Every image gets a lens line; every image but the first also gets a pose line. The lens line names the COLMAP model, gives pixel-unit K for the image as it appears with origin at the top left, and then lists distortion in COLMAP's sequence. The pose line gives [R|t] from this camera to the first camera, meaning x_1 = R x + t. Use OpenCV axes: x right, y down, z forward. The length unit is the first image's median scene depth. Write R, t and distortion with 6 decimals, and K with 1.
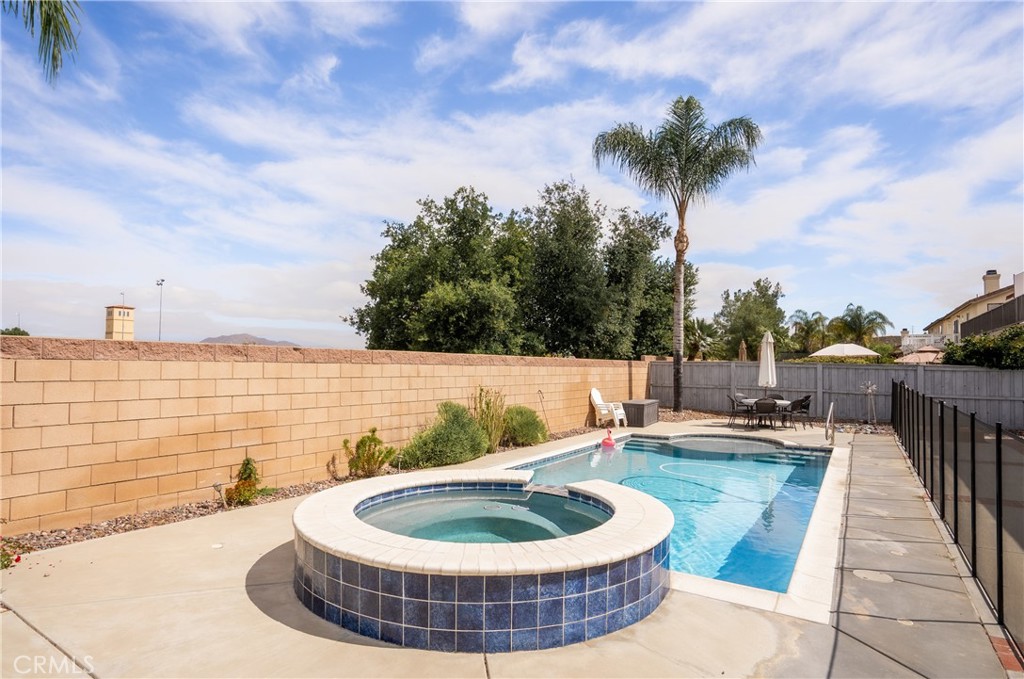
lens RADIAL K [[549.8, 0, 512.0], [0, 549.8, 339.5], [0, 0, 1]] dist [-0.068382, 0.046583]
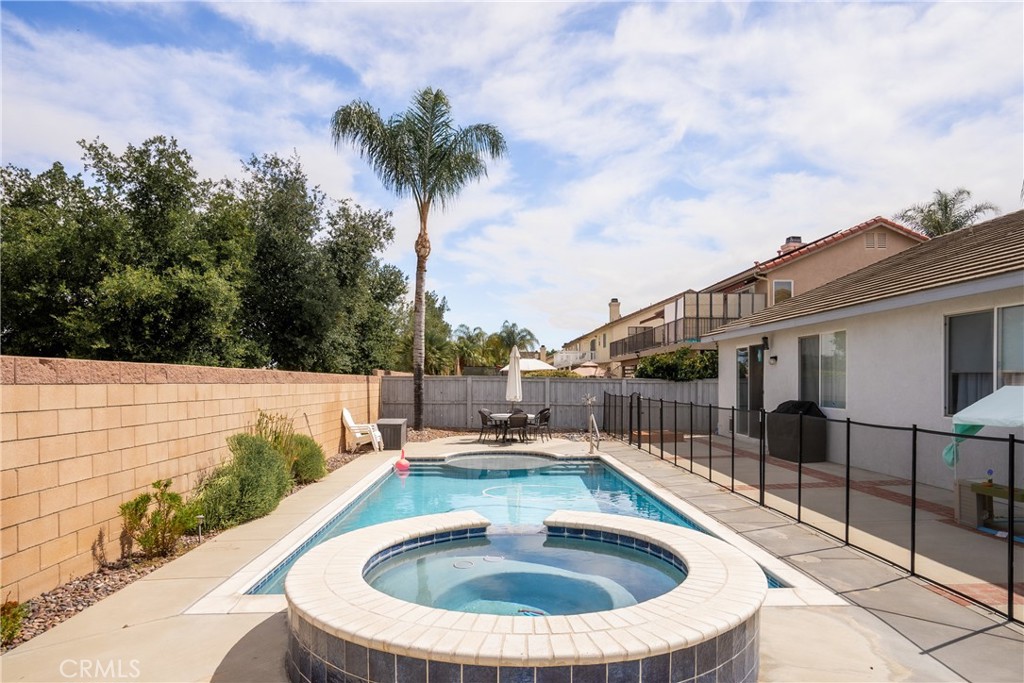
lens RADIAL K [[598.6, 0, 517.1], [0, 598.6, 373.7], [0, 0, 1]] dist [-0.029406, 0.024019]
pose [[0.817785, -0.002945, 0.575517, -0.151810], [-0.018784, 0.999318, 0.031803, 0.000284], [-0.575218, -0.036819, 0.817171, 0.077687]]
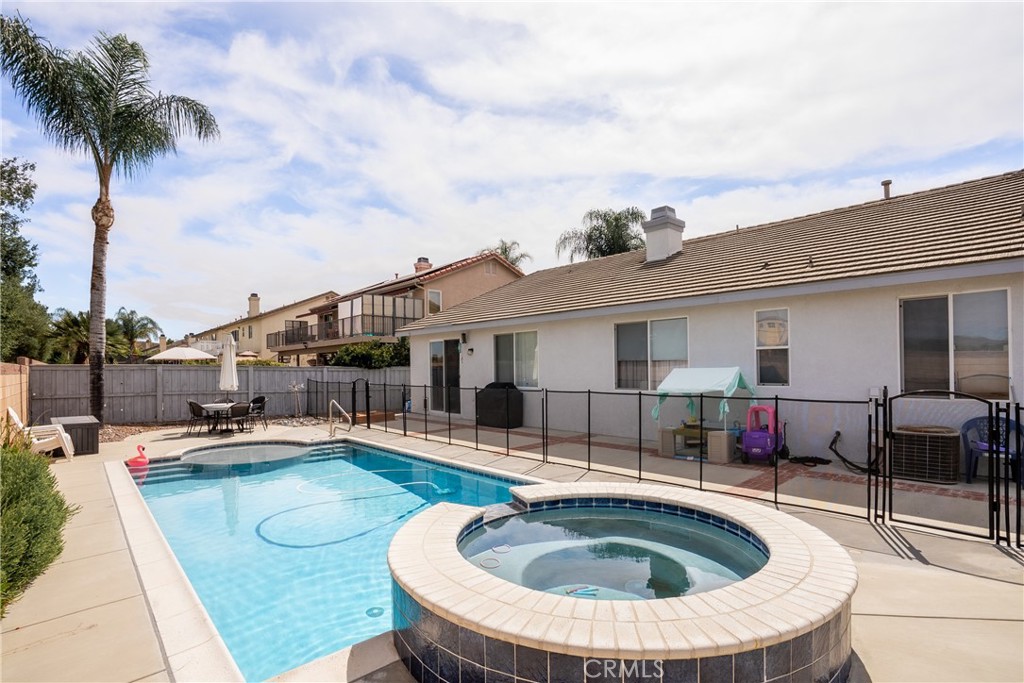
lens RADIAL K [[493.1, 0, 510.2], [0, 493.1, 358.3], [0, 0, 1]] dist [-0.047307, 0.017502]
pose [[0.263007, 0.005597, 0.964778, -0.222341], [-0.033579, 0.999430, 0.003356, 0.008217], [-0.964209, -0.033279, 0.263045, 0.252649]]
